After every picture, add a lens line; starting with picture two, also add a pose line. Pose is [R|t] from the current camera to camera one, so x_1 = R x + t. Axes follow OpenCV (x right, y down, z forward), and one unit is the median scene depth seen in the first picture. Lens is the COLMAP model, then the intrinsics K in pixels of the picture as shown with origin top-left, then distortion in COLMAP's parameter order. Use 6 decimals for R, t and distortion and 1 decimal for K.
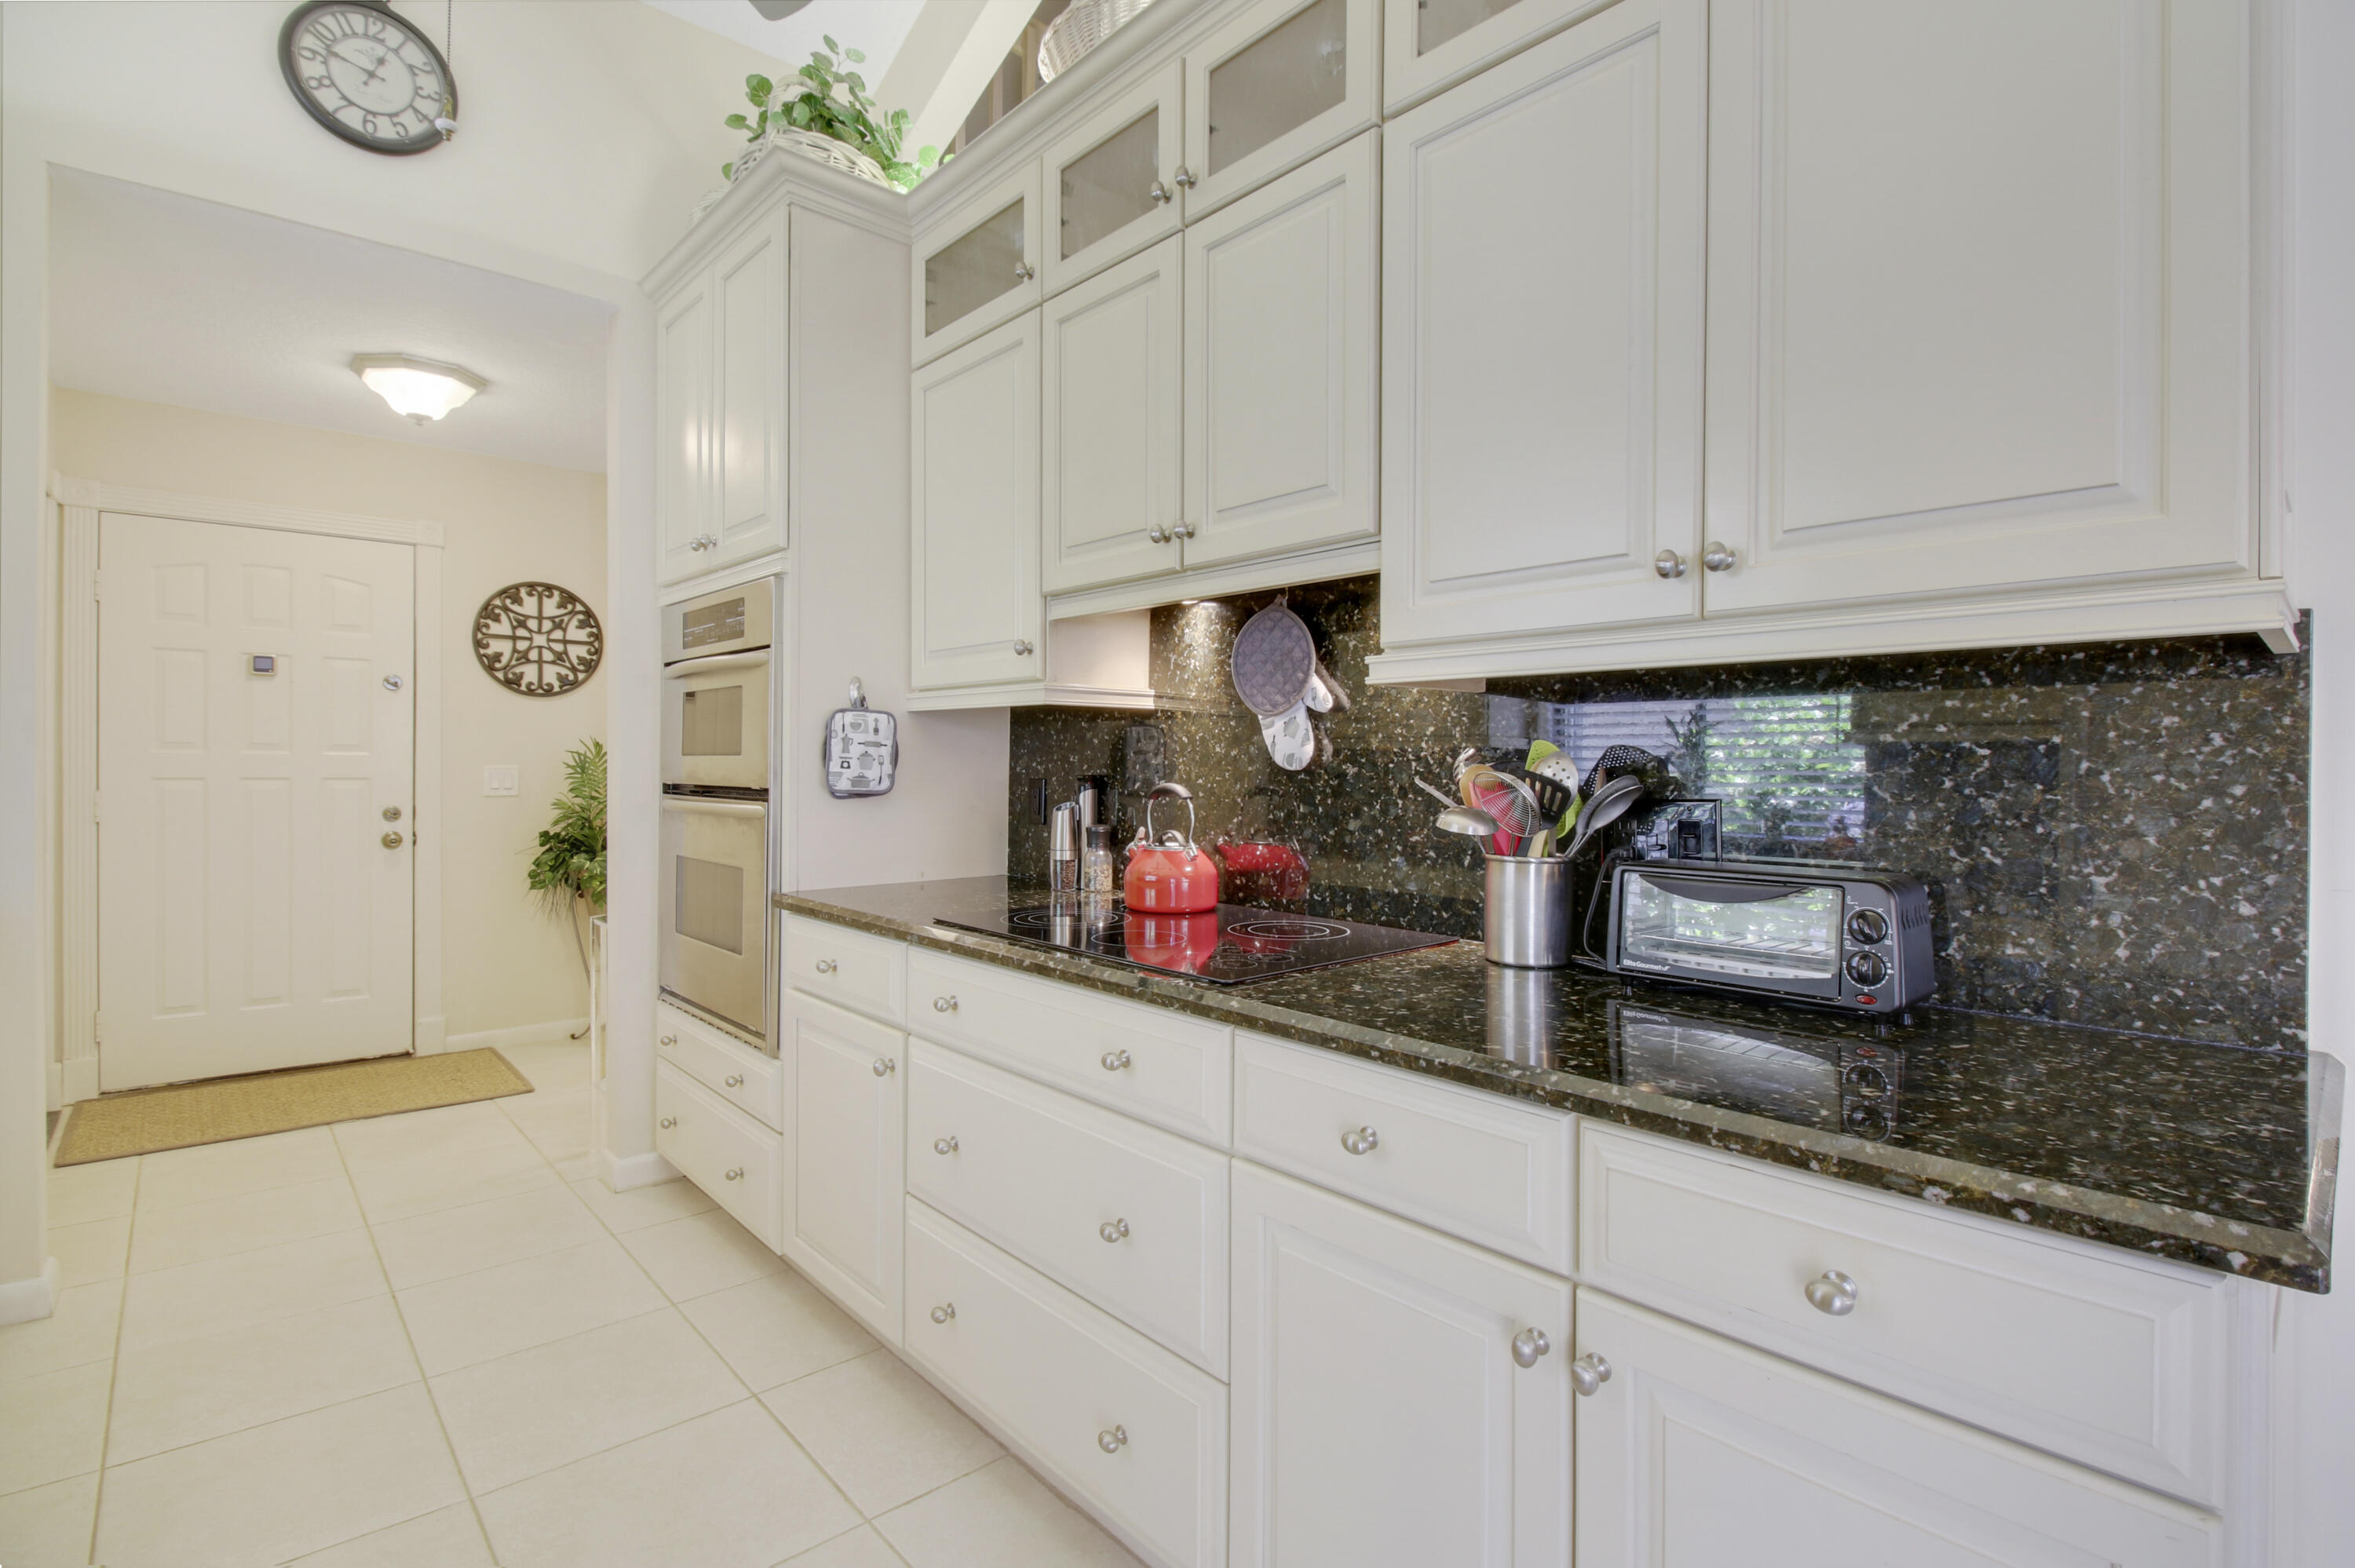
lens RADIAL K [[1150.1, 0, 1177.6], [0, 1150.1, 773.2], [0, 0, 1]] dist [0.002294, -0.000034]
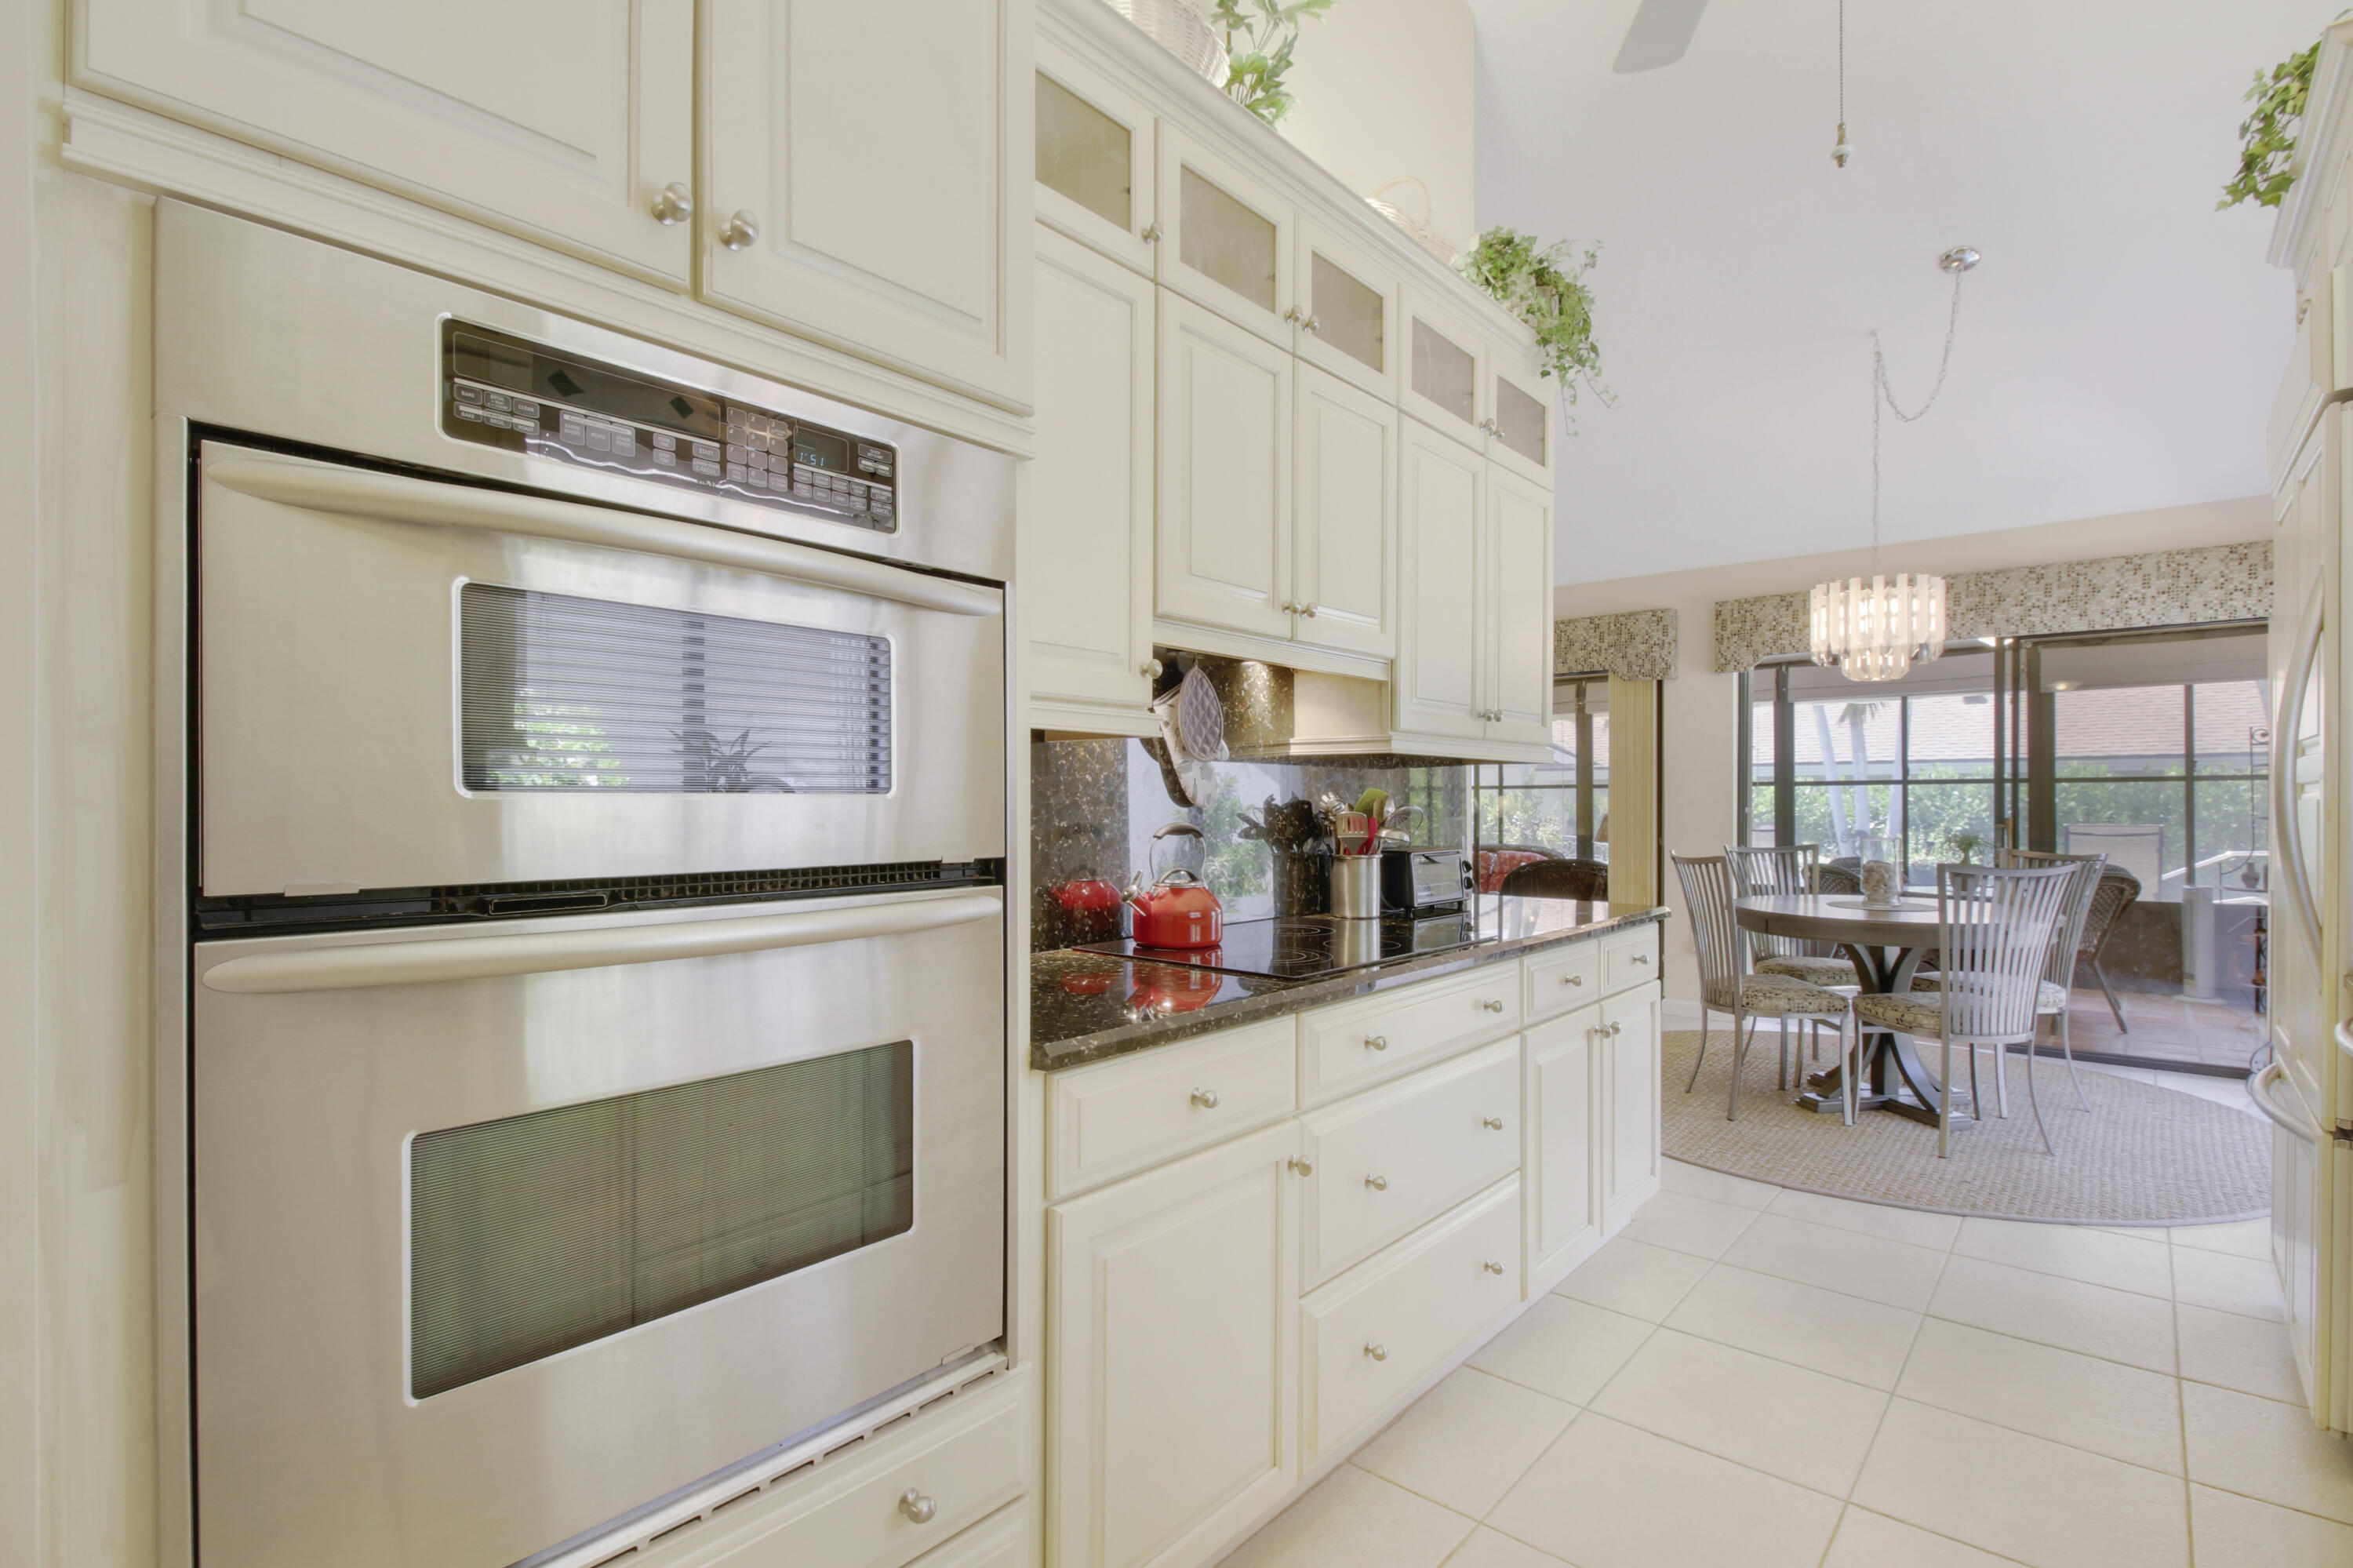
lens RADIAL K [[1106.2, 0, 1179.0], [0, 1106.2, 804.4], [0, 0, 1]] dist [-0.002837, -0.005983]
pose [[-0.147531, -0.007308, 0.989030, -1.073769], [0.008338, 0.999928, 0.008632, -0.017670], [-0.989022, 0.009520, -0.147459, 1.242169]]
